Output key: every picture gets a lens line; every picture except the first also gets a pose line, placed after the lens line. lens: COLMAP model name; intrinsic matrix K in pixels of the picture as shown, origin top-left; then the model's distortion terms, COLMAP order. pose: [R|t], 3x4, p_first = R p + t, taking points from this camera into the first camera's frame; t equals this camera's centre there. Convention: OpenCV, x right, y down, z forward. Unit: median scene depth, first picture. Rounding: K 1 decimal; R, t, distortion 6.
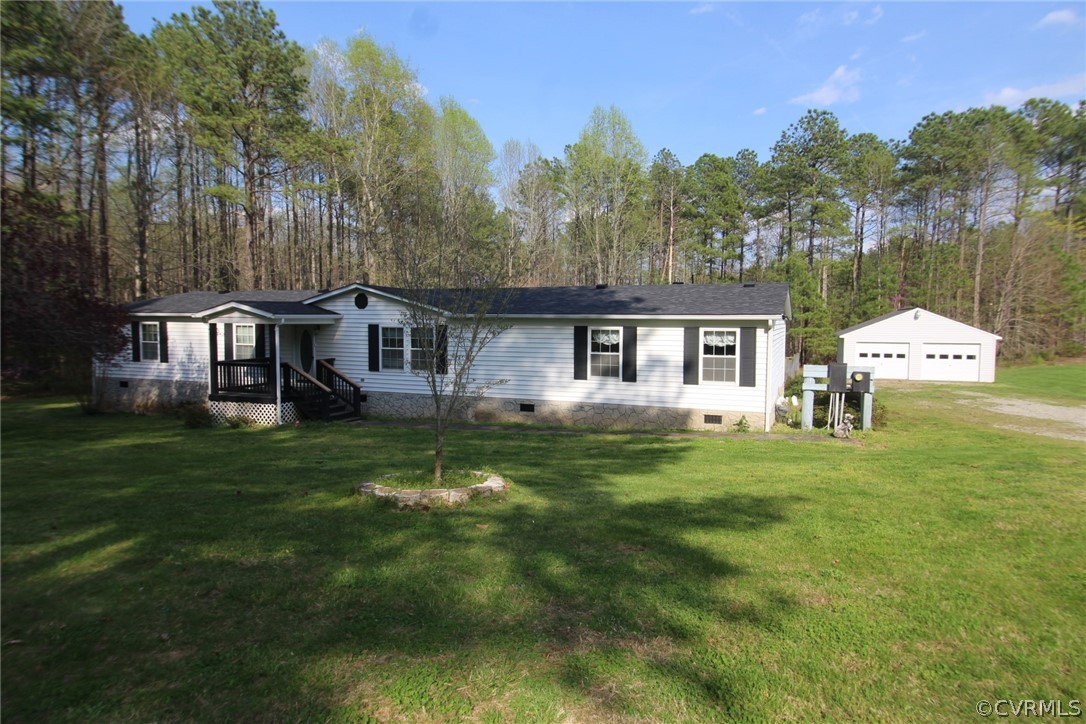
lens RADIAL K [[620.0, 0, 533.1], [0, 620.0, 357.3], [0, 0, 1]] dist [0.029660, 0.000593]
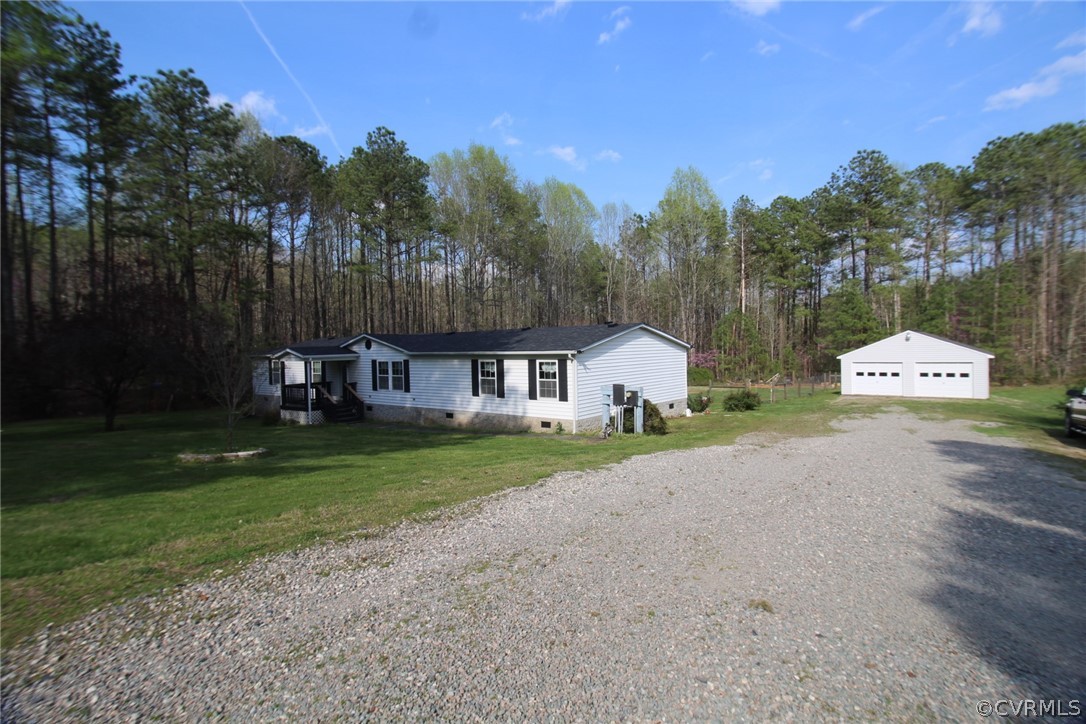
lens RADIAL K [[517.9, 0, 543.0], [0, 517.9, 362.0], [0, 0, 1]] dist [0.027375, -0.000324]
pose [[0.959170, -0.017481, -0.282290, 0.499873], [0.009712, 0.999535, -0.028897, -0.006838], [0.282664, 0.024976, 0.958894, -0.106749]]
